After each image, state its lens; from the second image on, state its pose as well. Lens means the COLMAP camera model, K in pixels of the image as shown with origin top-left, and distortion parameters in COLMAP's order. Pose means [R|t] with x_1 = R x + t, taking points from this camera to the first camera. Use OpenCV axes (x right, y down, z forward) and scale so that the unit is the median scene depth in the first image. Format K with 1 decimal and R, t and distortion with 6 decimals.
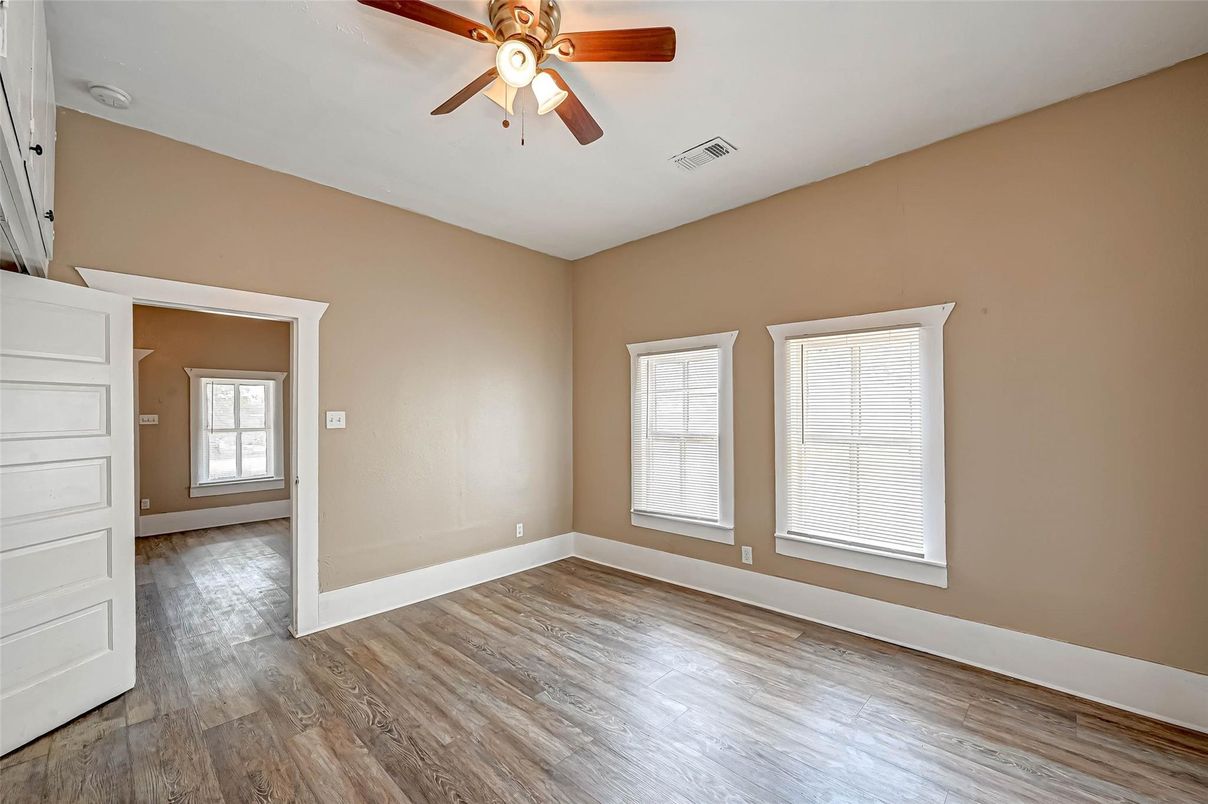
lens RADIAL K [[486.8, 0, 610.9], [0, 486.8, 407.9], [0, 0, 1]] dist [0.000439, -0.000083]
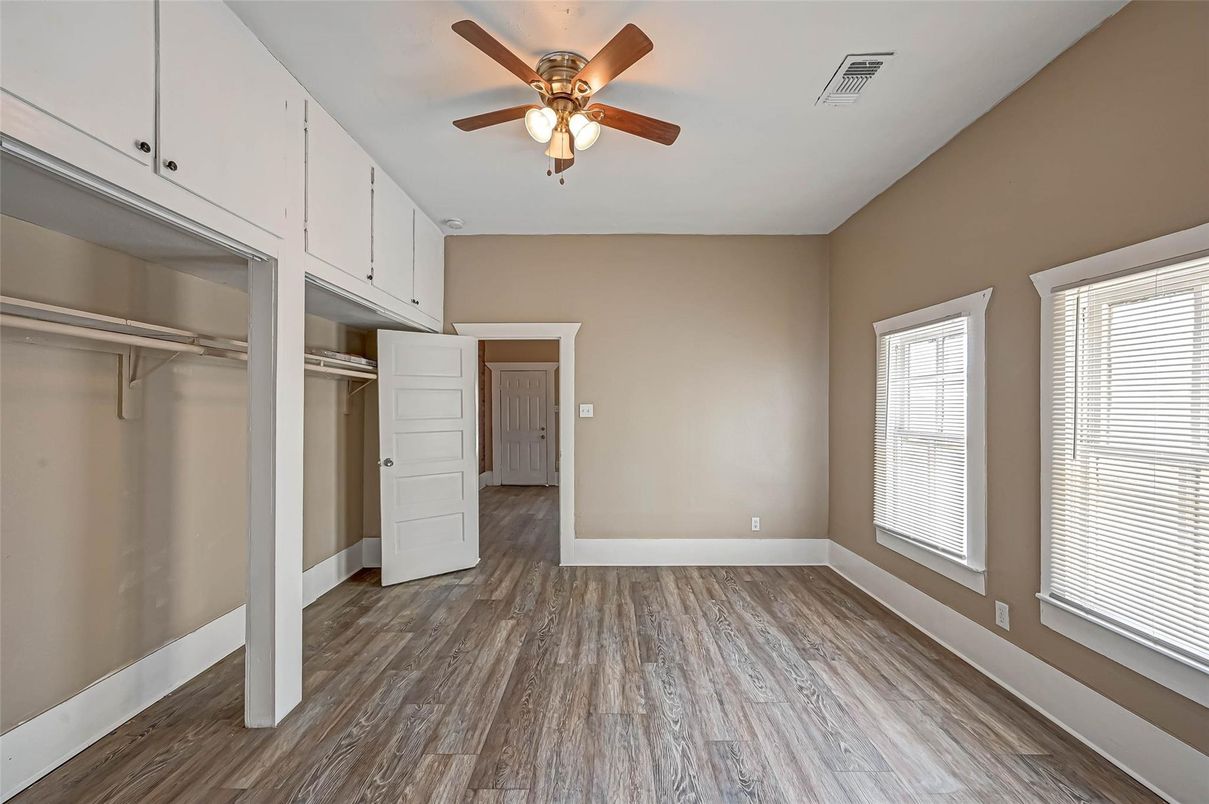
lens RADIAL K [[487.2, 0, 599.7], [0, 487.2, 407.1], [0, 0, 1]] dist [0.000439, -0.000083]
pose [[0.677254, 0.006976, -0.735717, 0.434642], [0.008692, 0.999809, 0.017482, -0.007287], [0.735698, -0.018235, 0.677064, 0.137850]]
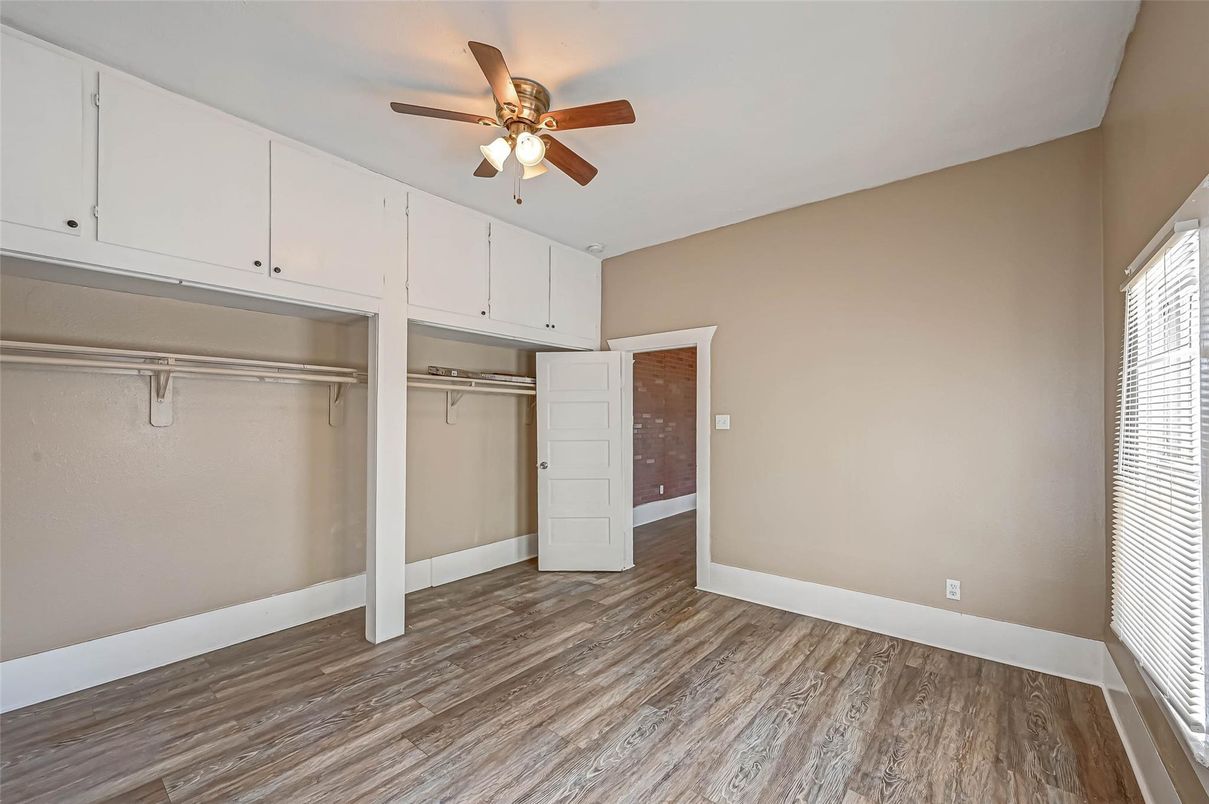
lens RADIAL K [[487.2, 0, 598.3], [0, 487.2, 420.0], [0, 0, 1]] dist [0.000439, -0.000083]
pose [[0.062824, 0.010876, -0.997965, 0.610810], [0.016797, 0.999787, 0.011953, -0.001456], [0.997883, -0.017514, 0.062628, 0.629555]]
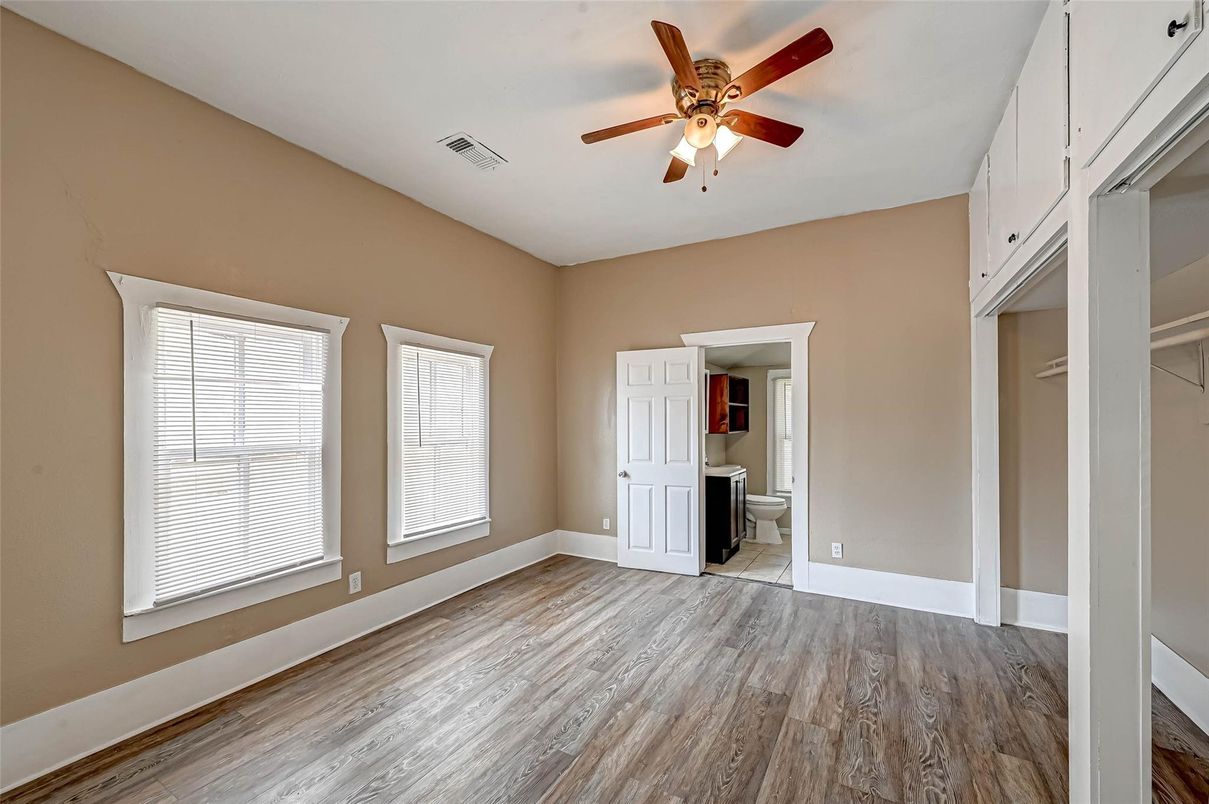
lens RADIAL K [[487.2, 0, 601.5], [0, 487.2, 432.0], [0, 0, 1]] dist [0.000439, -0.000083]
pose [[-0.239331, -0.016846, 0.970792, -0.718822], [-0.011917, 0.999825, 0.014412, 0.018888], [-0.970865, -0.008120, -0.239490, 0.857884]]
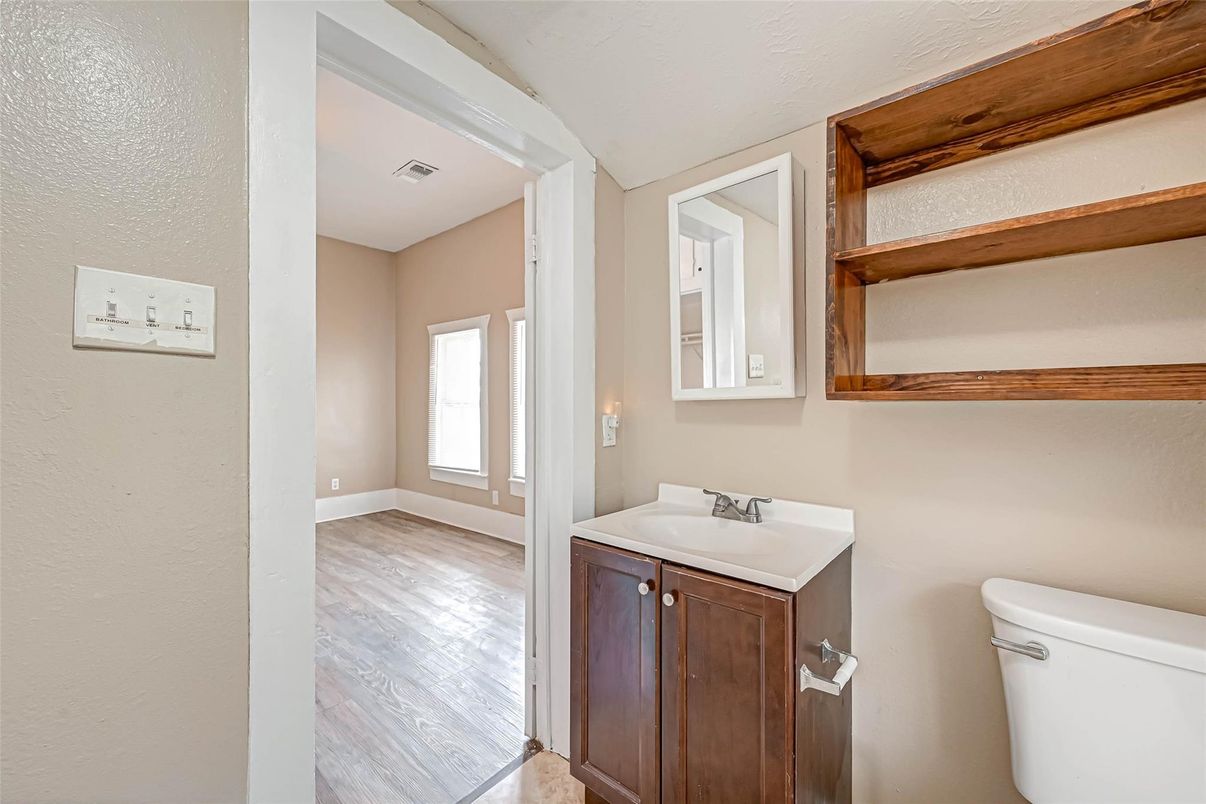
lens RADIAL K [[486.0, 0, 604.5], [0, 486.0, 401.6], [0, 0, 1]] dist [0.000439, -0.000083]
pose [[0.999235, 0.002460, 0.039020, 0.551069], [-0.003199, 0.999817, 0.018884, 0.040002], [-0.038967, -0.018994, 0.999060, -0.246515]]
